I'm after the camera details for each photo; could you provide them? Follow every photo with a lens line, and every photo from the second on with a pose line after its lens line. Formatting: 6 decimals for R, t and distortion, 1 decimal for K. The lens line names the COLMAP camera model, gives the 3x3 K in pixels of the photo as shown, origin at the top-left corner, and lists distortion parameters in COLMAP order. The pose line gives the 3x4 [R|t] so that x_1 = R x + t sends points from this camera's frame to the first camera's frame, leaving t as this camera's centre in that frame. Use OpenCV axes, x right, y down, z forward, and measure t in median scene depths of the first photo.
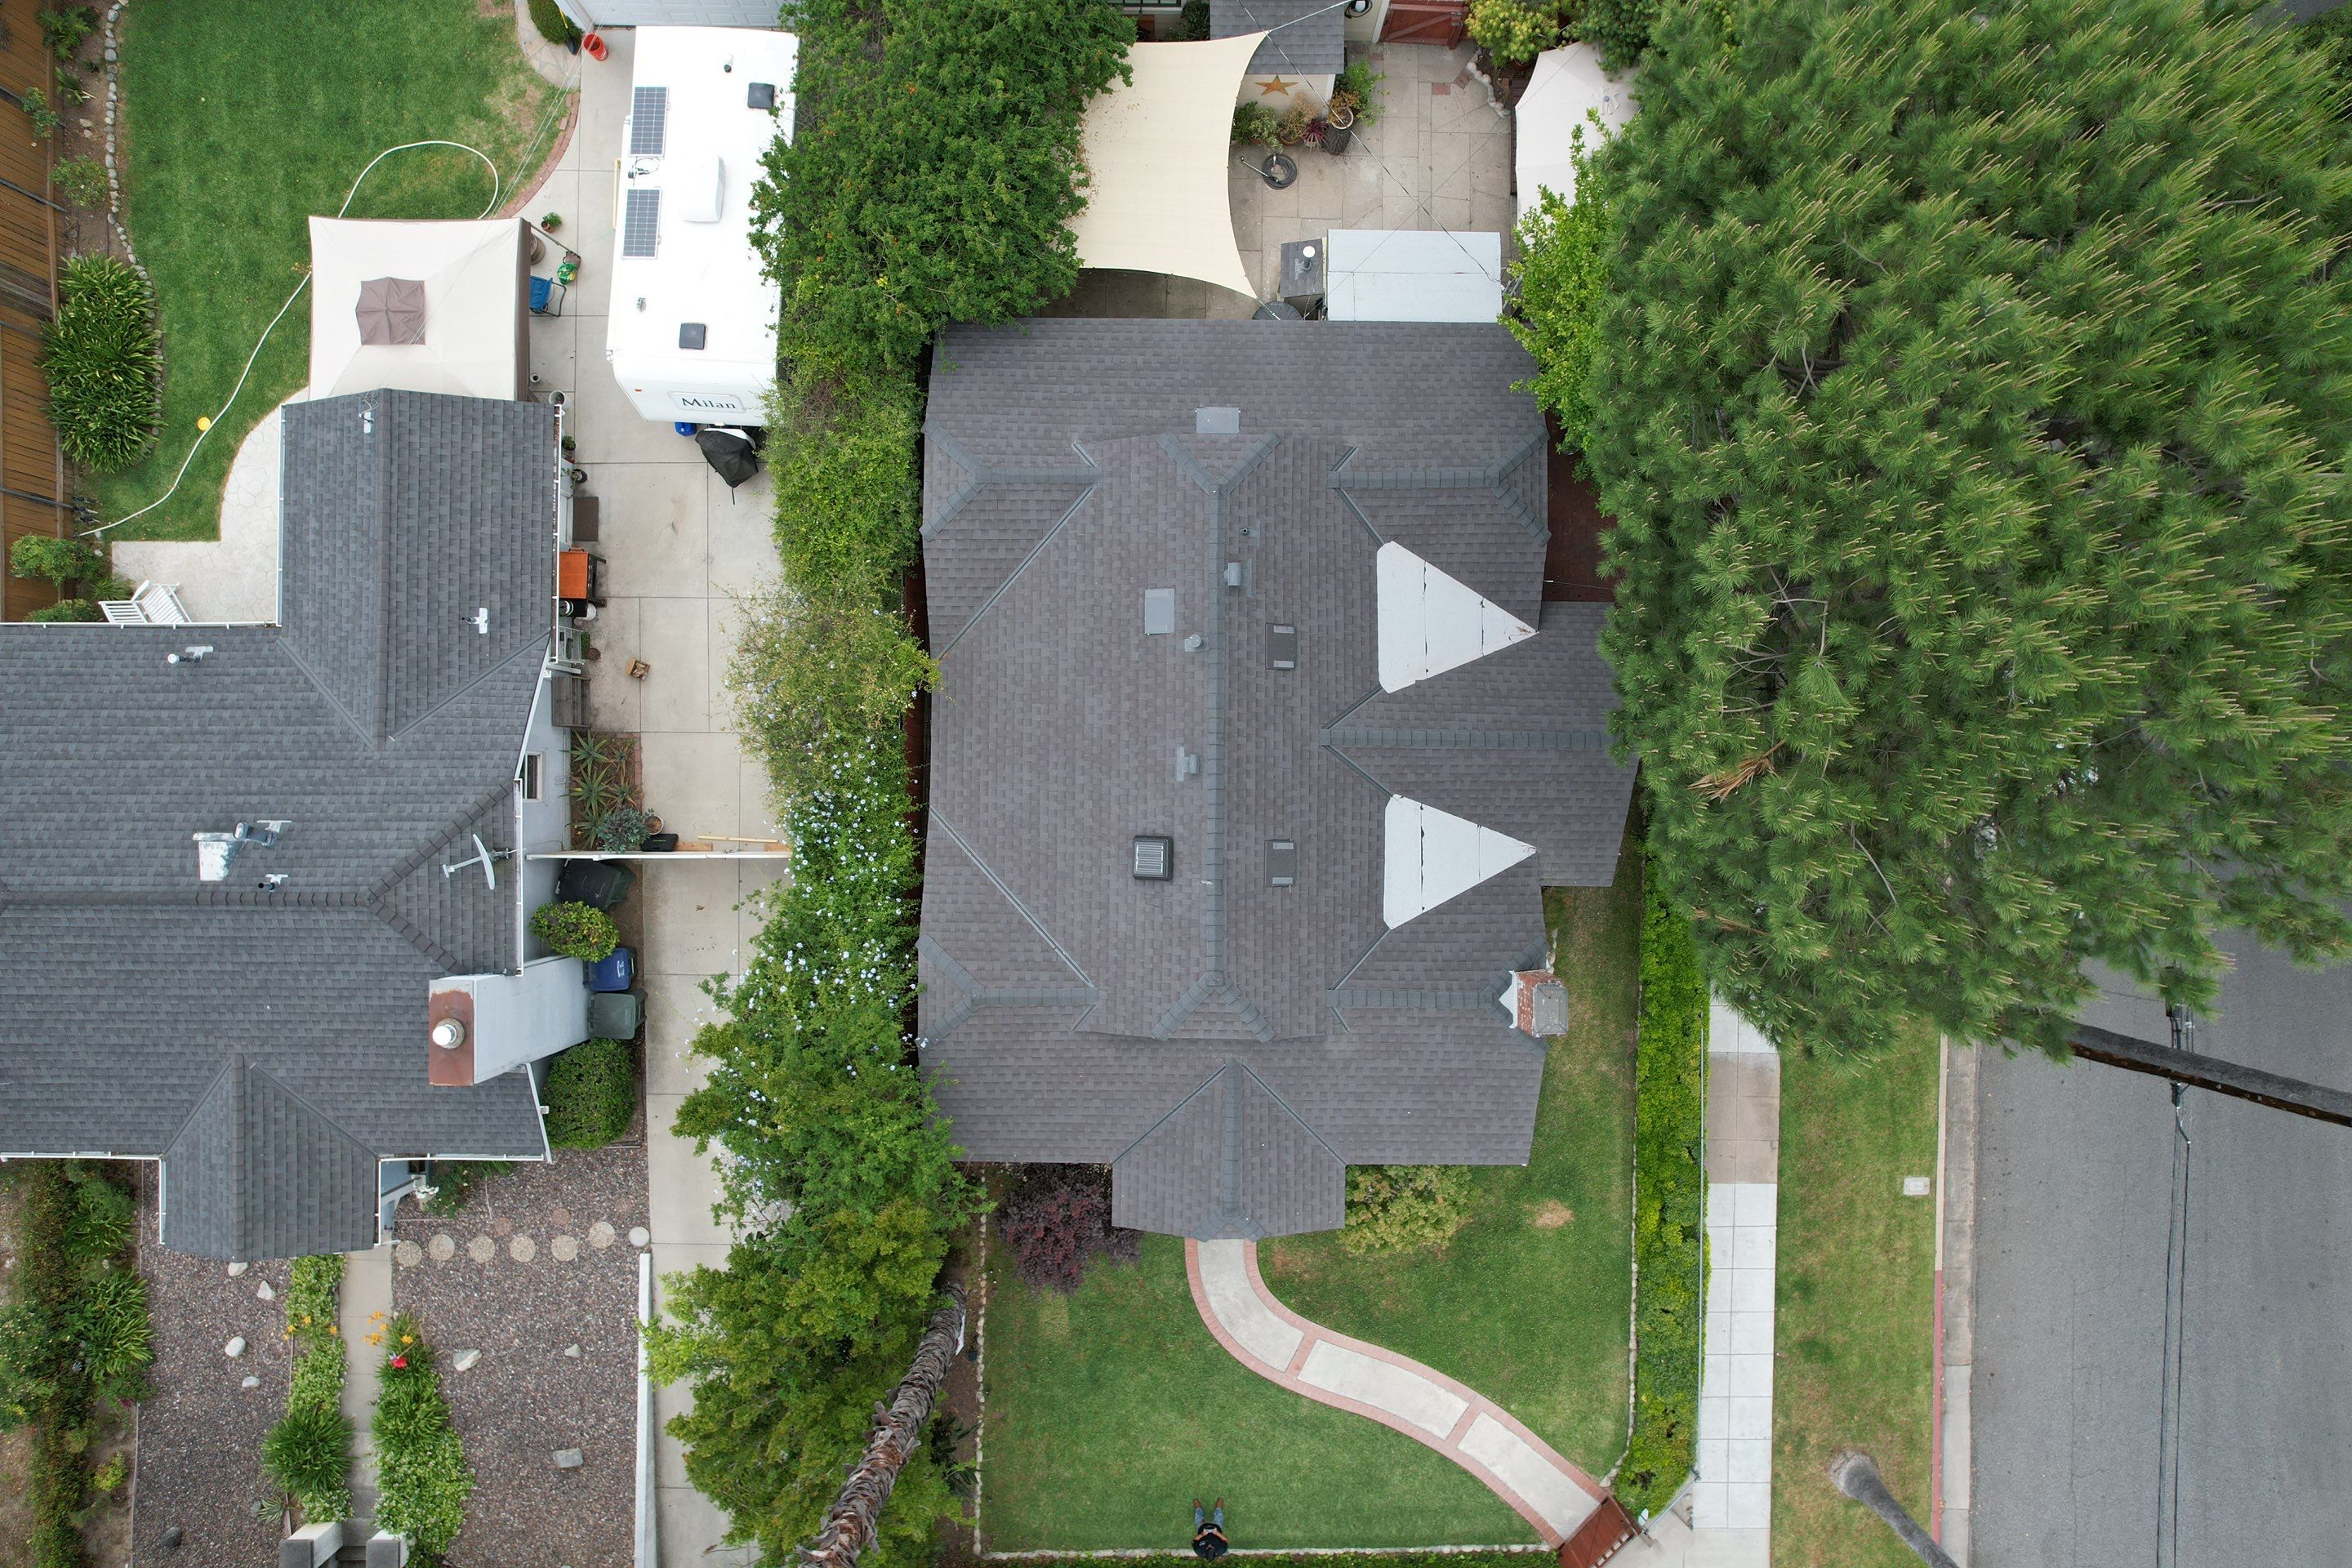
lens RADIAL K [[1512.1, 0, 1185.9], [0, 1512.1, 787.5], [0, 0, 1]] dist [-0.068528, 0.057061]
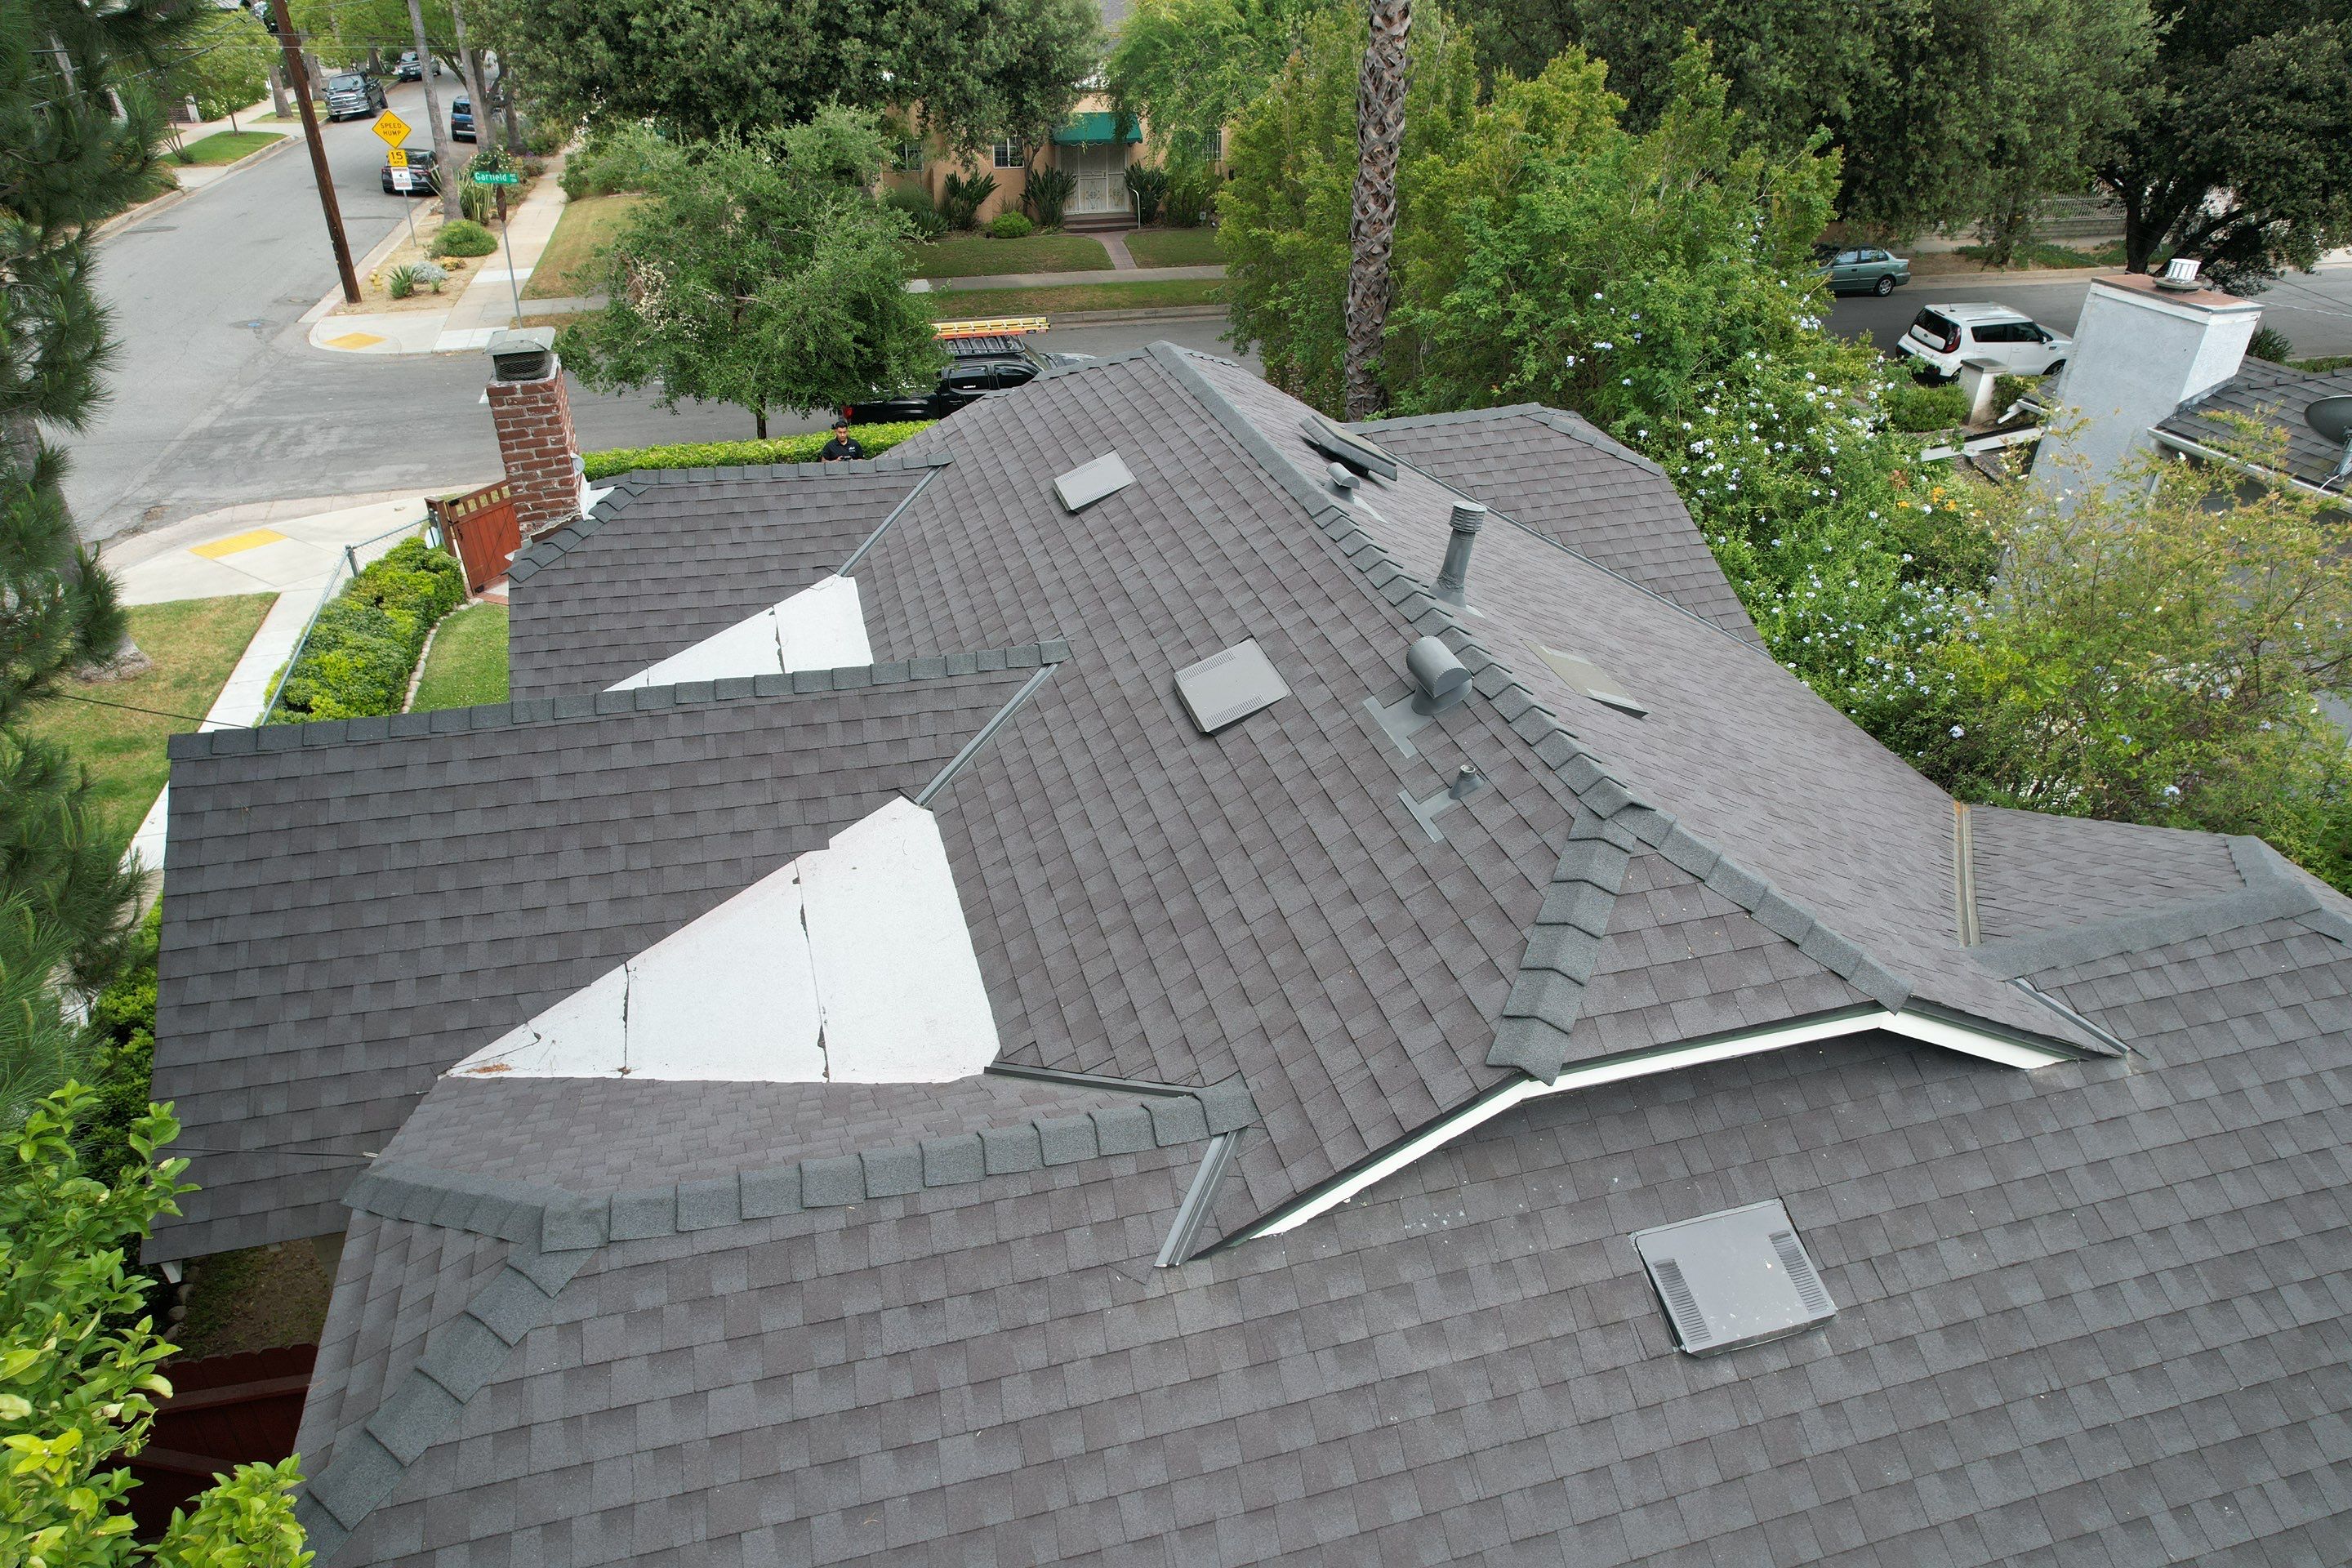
lens RADIAL K [[1512.1, 0, 1170.5], [0, 1512.1, 772.6], [0, 0, 1]] dist [-0.068528, 0.057061]
pose [[-0.961751, 0.123799, -0.244353, 0.154078], [-0.273461, -0.485800, 0.830191, -0.368151], [-0.015930, 0.865259, 0.501073, 0.778558]]
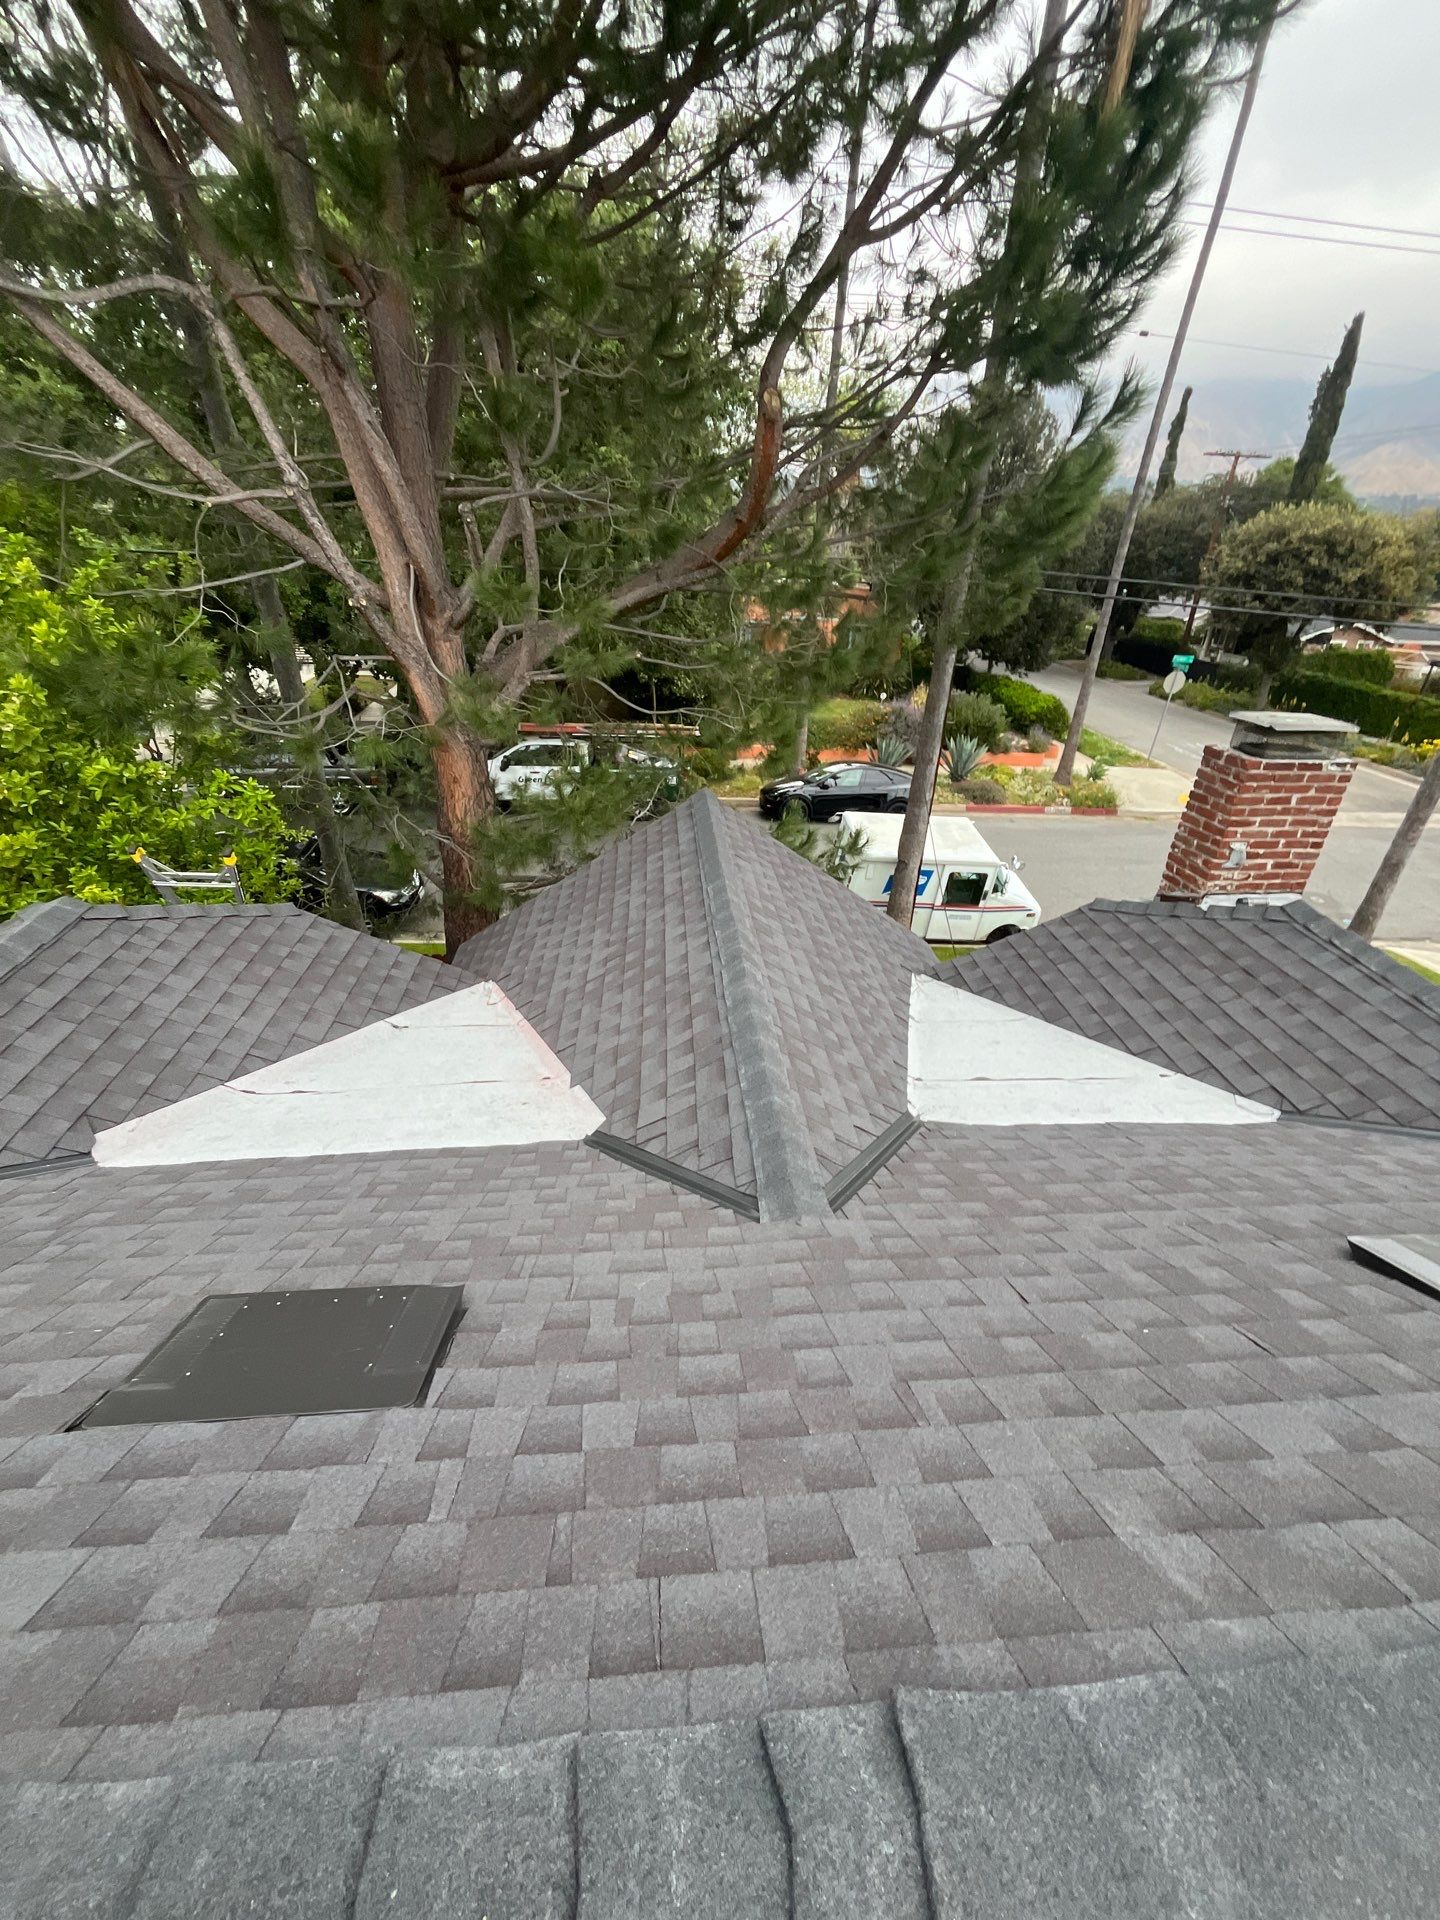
lens RADIAL K [[773.8, 0, 723.8], [0, 773.8, 956.1], [0, 0, 1]] dist [-0.012288, 0.000328]
pose [[-0.108593, -0.494066, 0.862616, 0.012053], [0.991574, 0.007815, 0.129303, -0.058352], [-0.070625, 0.869389, 0.489055, 0.858254]]
